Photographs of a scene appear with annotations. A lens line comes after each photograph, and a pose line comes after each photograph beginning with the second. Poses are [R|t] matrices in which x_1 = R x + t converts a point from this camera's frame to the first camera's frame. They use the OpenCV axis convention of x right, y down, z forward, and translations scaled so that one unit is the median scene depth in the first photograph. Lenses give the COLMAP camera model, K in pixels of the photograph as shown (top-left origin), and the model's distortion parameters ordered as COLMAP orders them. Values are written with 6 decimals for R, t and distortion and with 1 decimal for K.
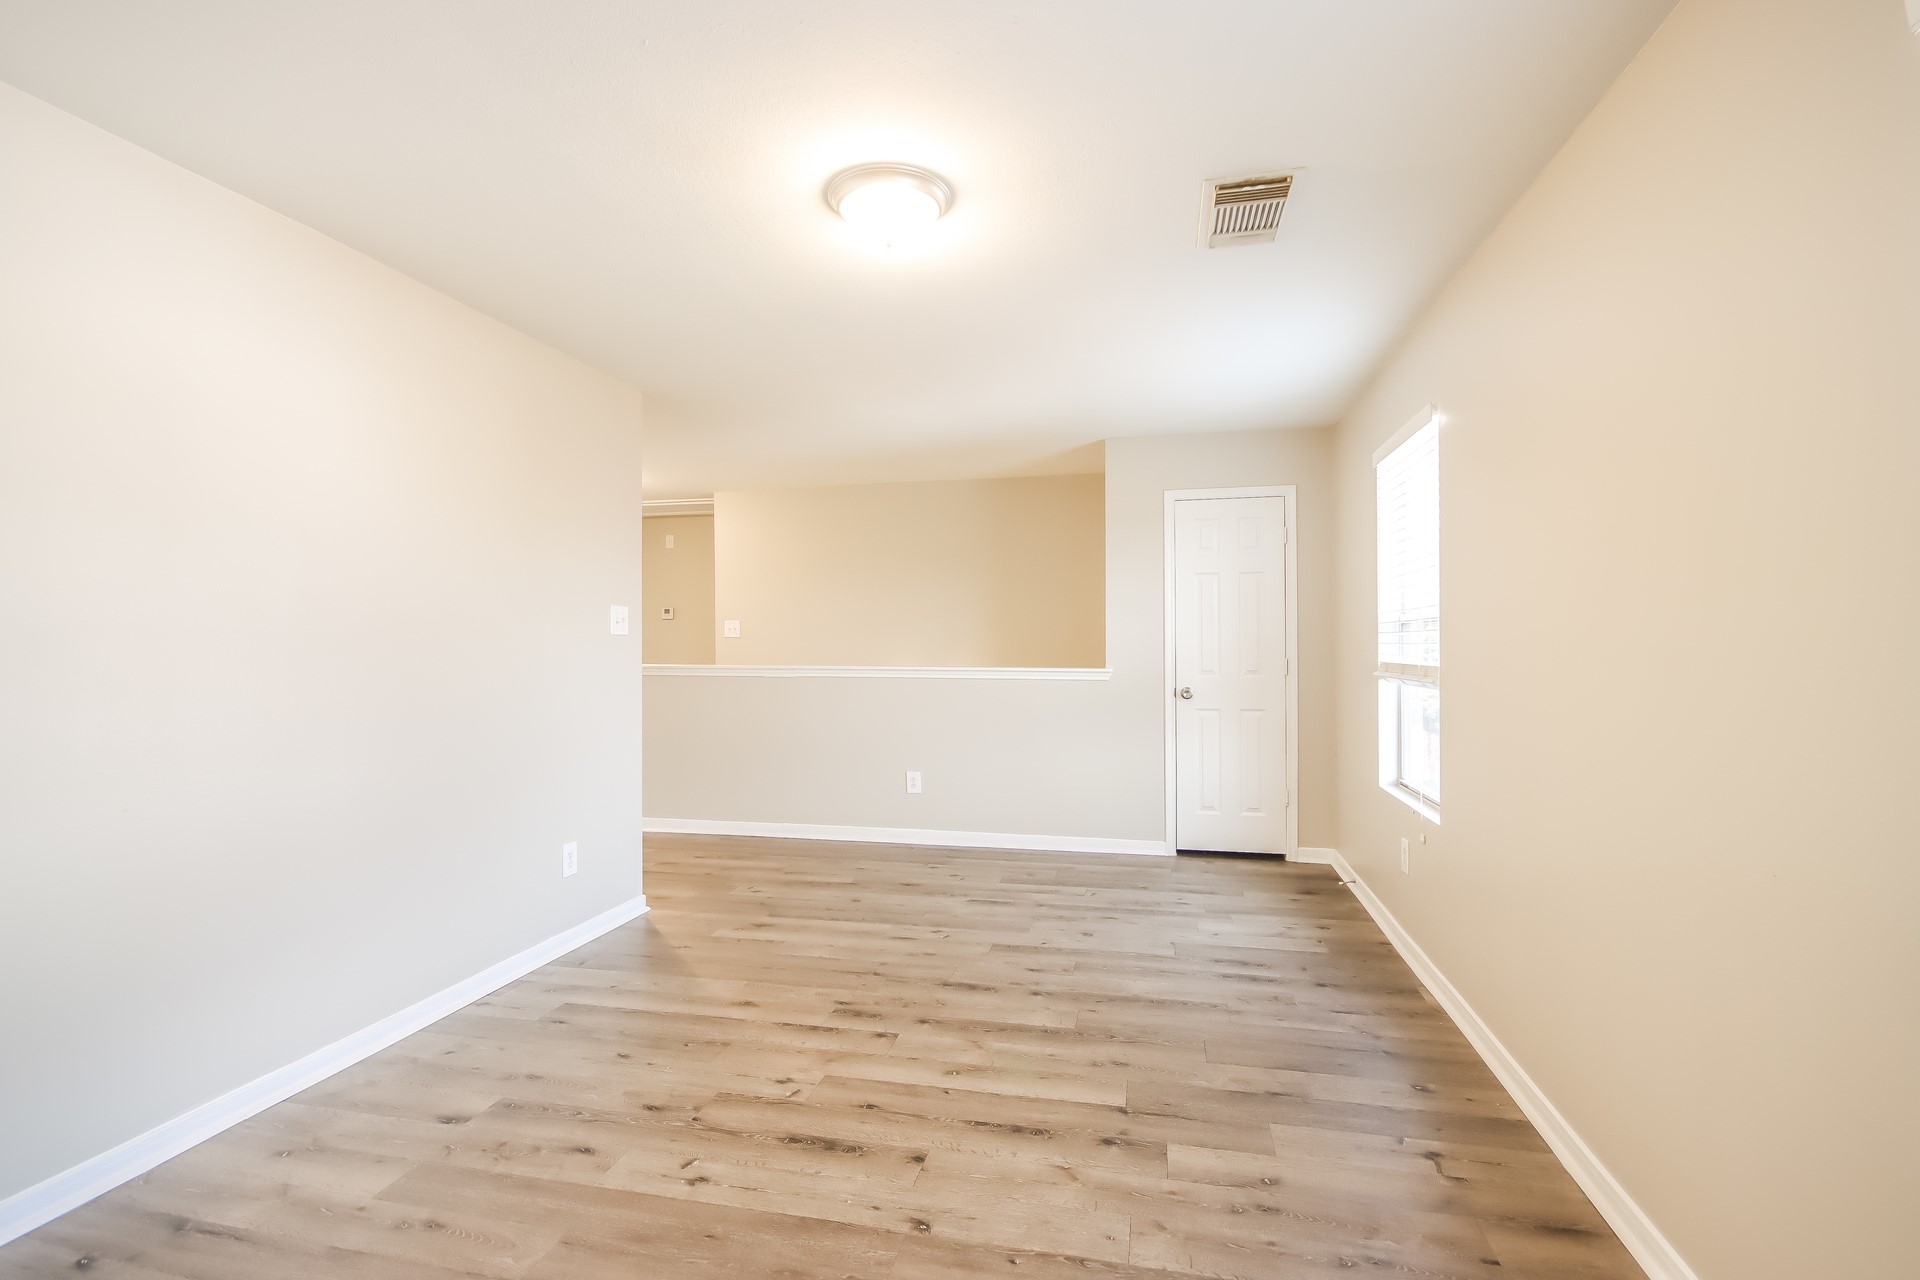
lens RADIAL K [[894.4, 0, 960.0], [0, 894.4, 640.0], [0, 0, 1]] dist [0.000400, 0.000053]
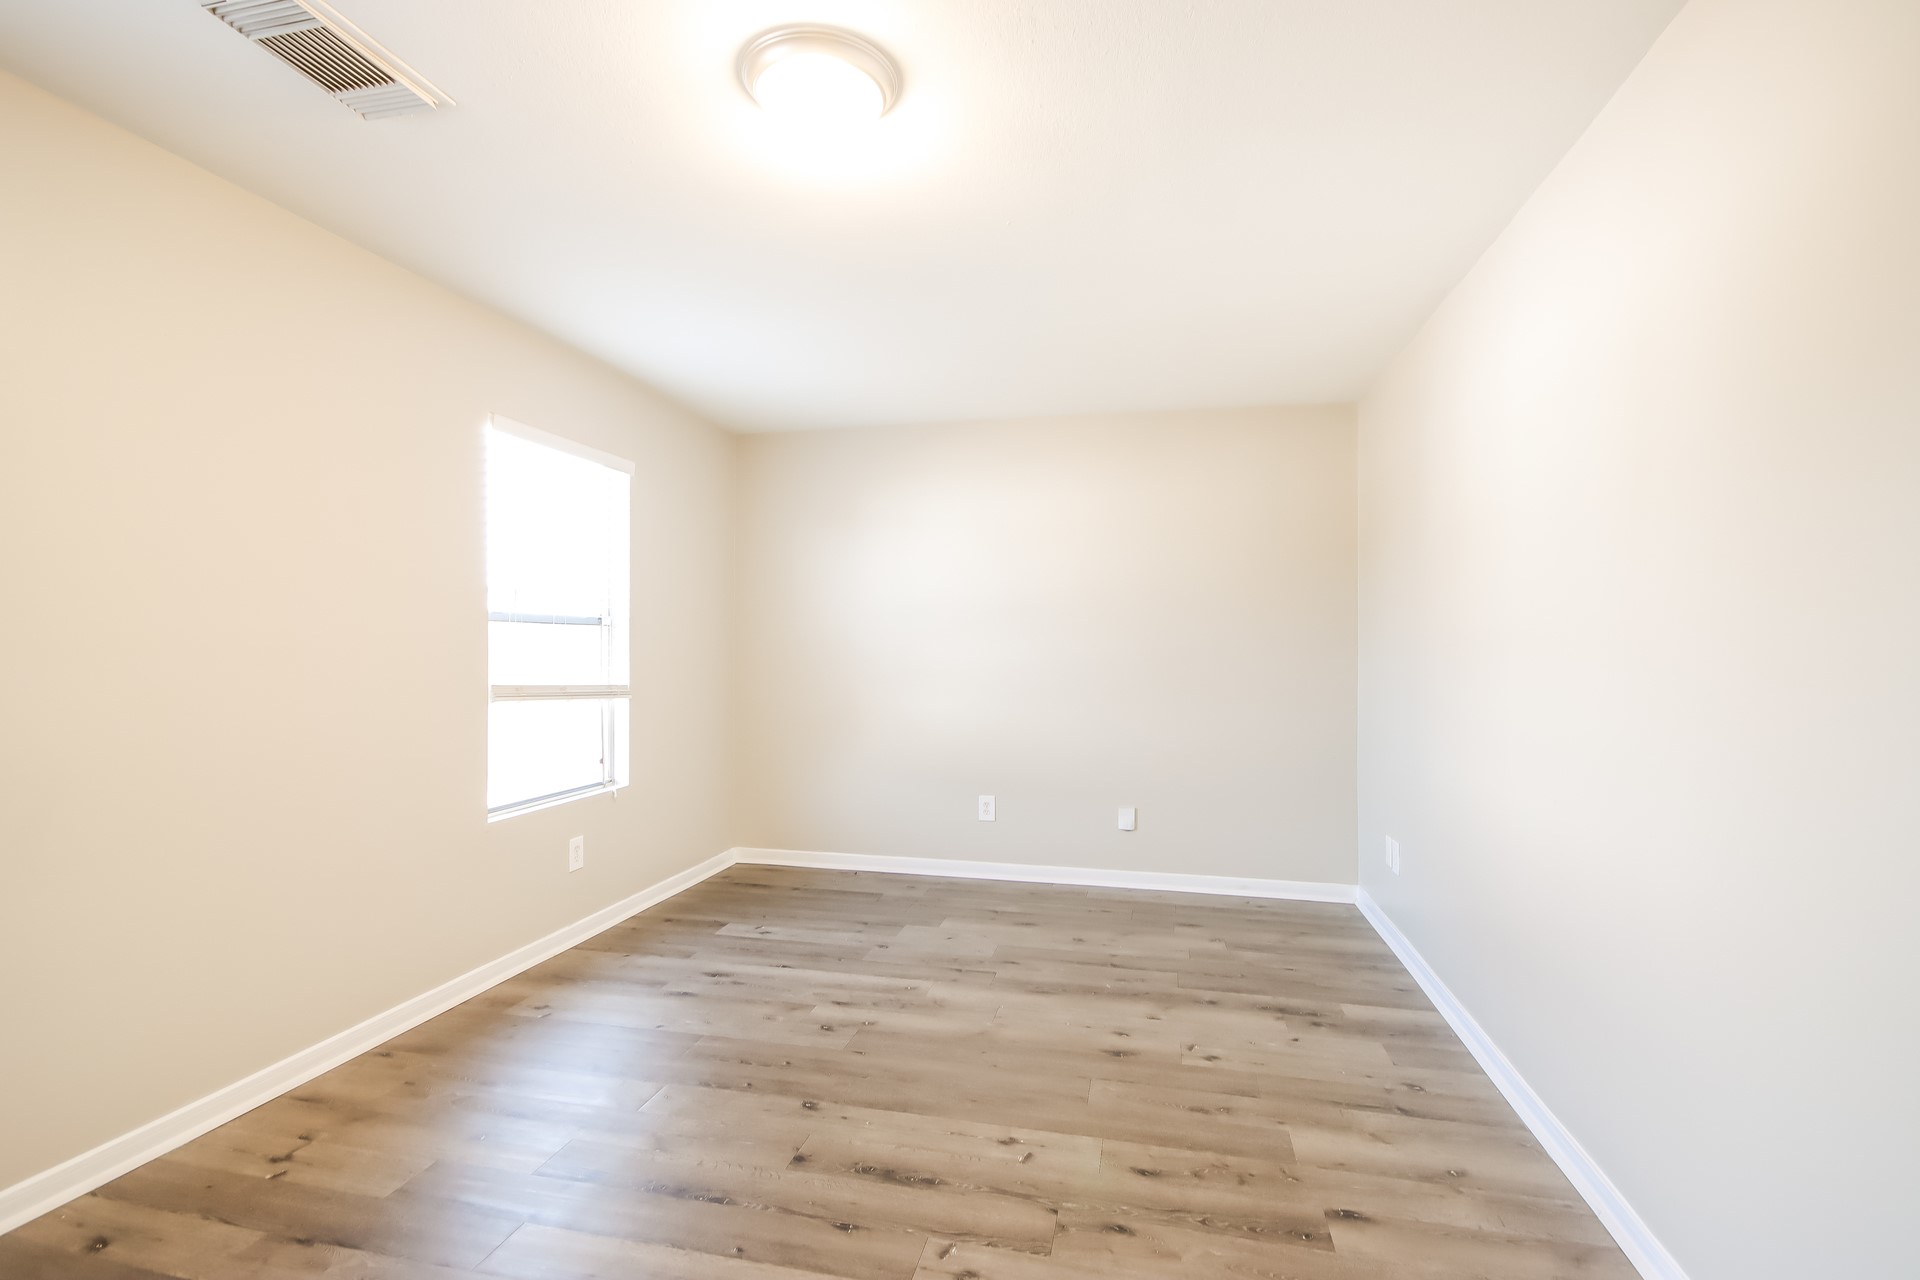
lens RADIAL K [[894.4, 0, 960.0], [0, 894.4, 640.0], [0, 0, 1]] dist [0.000400, 0.000053]
pose [[-0.999997, -0.001873, 0.001469, -0.230277], [-0.001883, 0.999974, -0.007002, 0.007415], [-0.001456, -0.007005, -0.999974, 2.037954]]
